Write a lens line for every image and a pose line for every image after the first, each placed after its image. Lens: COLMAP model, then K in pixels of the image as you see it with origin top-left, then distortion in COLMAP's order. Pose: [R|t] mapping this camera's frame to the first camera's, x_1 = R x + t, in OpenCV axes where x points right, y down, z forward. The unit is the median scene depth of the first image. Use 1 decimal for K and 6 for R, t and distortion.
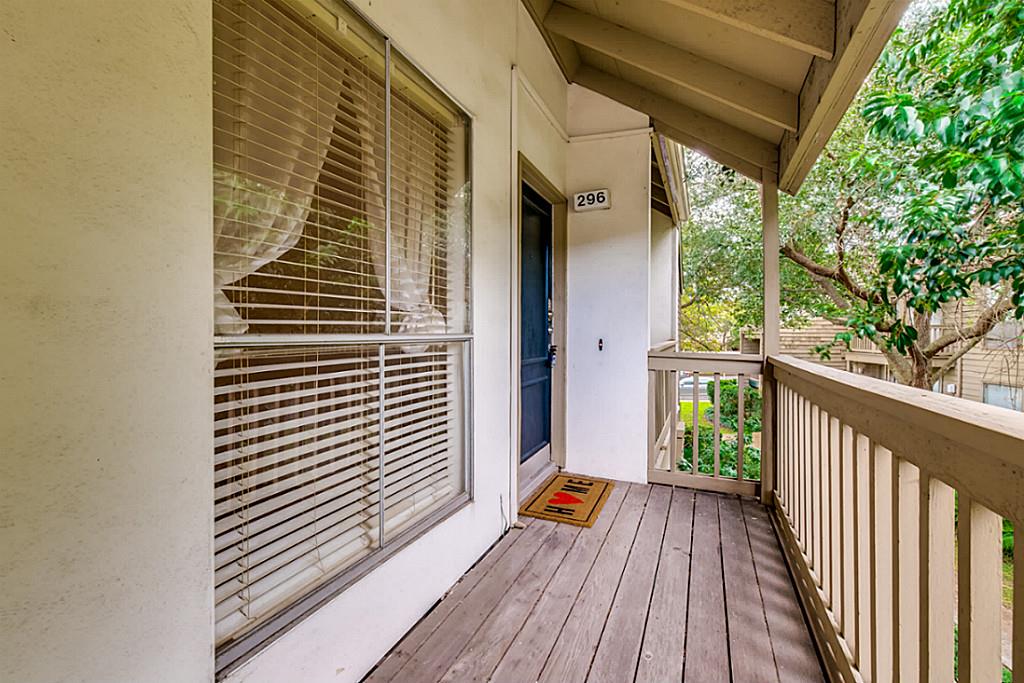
lens RADIAL K [[452.3, 0, 518.8], [0, 452.3, 337.4], [0, 0, 1]] dist [0.008545, -0.000428]
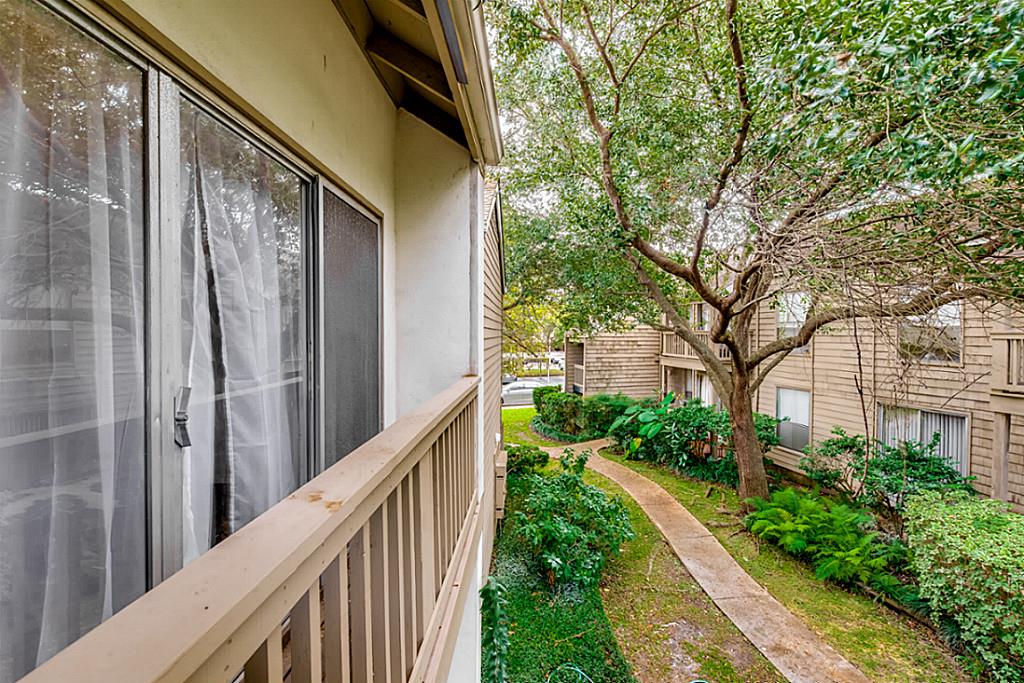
lens RADIAL K [[452.3, 0, 511.4], [0, 452.3, 341.0], [0, 0, 1]] dist [0.008545, -0.000428]
pose [[0.940498, -0.010112, 0.339649, 0.068361], [0.006187, 0.999901, 0.012637, -0.014627], [-0.339743, -0.009783, 0.940468, 0.162630]]
